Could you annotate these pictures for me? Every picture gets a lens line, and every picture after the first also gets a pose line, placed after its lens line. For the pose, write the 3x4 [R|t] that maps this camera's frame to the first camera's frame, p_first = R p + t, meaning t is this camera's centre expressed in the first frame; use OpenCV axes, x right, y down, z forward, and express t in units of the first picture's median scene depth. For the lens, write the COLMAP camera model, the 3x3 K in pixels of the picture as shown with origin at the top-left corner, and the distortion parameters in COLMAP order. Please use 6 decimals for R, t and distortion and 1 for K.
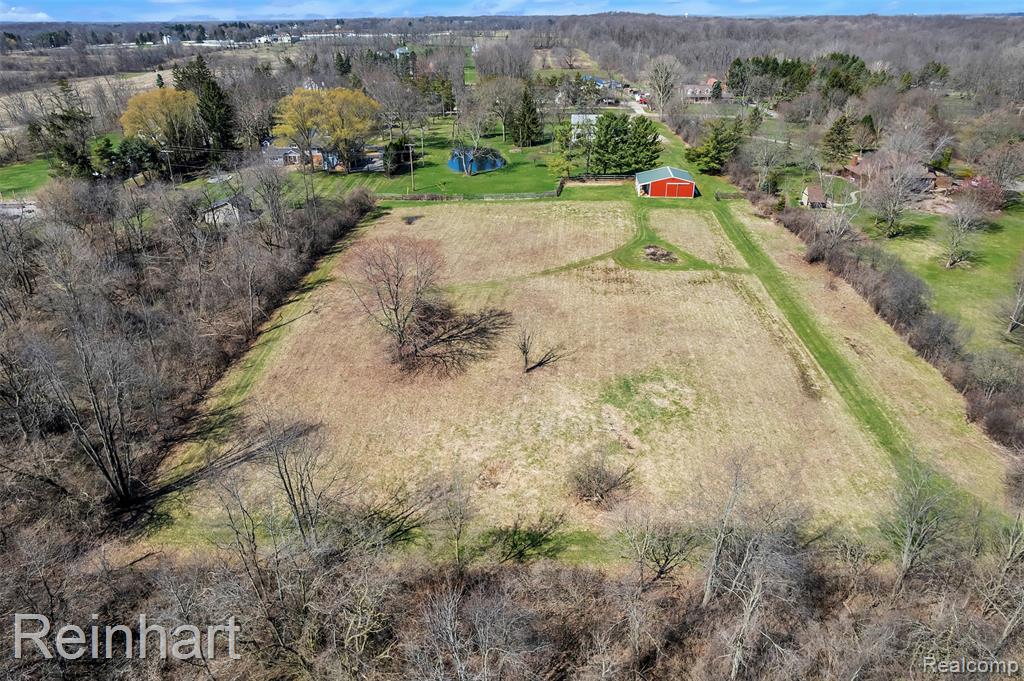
lens RADIAL K [[662.6, 0, 512.0], [0, 662.6, 340.5], [0, 0, 1]] dist [-0.068448, 0.044040]
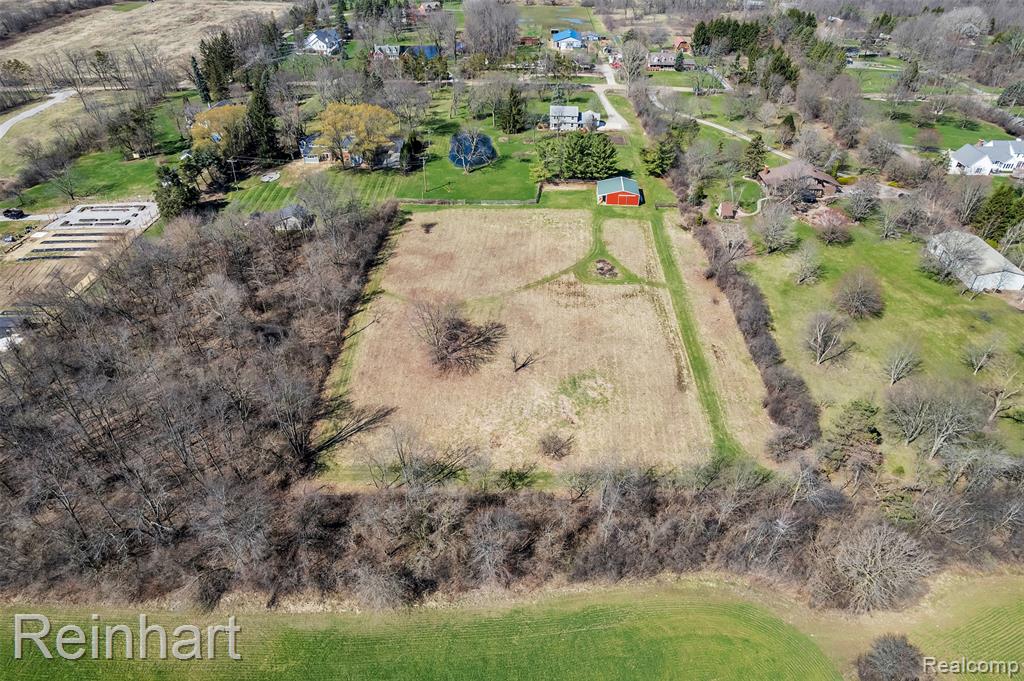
lens RADIAL K [[662.6, 0, 512.0], [0, 662.6, 340.5], [0, 0, 1]] dist [-0.068448, 0.044040]
pose [[0.999632, -0.002462, 0.026999, -0.025679], [-0.002352, 0.984237, 0.176839, -0.265715], [-0.027009, -0.176837, 0.983869, -0.517551]]
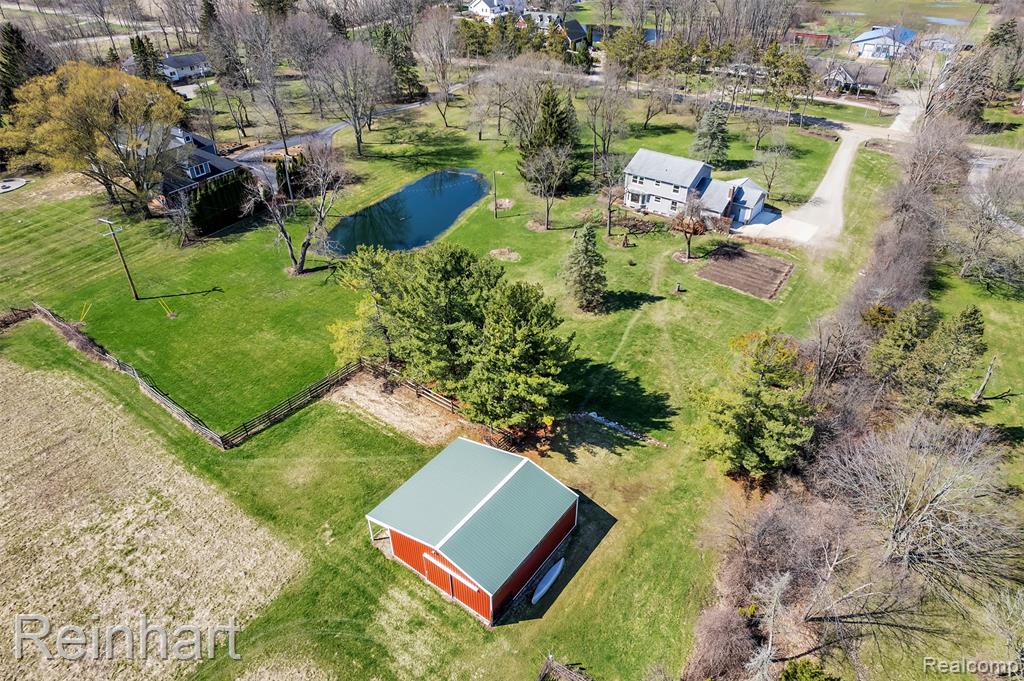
lens RADIAL K [[662.6, 0, 512.0], [0, 662.6, 340.5], [0, 0, 1]] dist [-0.068448, 0.044040]
pose [[0.855542, 0.304115, -0.419000, 0.532259], [-0.229261, 0.948162, 0.220067, -0.595322], [0.464205, -0.092216, 0.880914, 1.058254]]
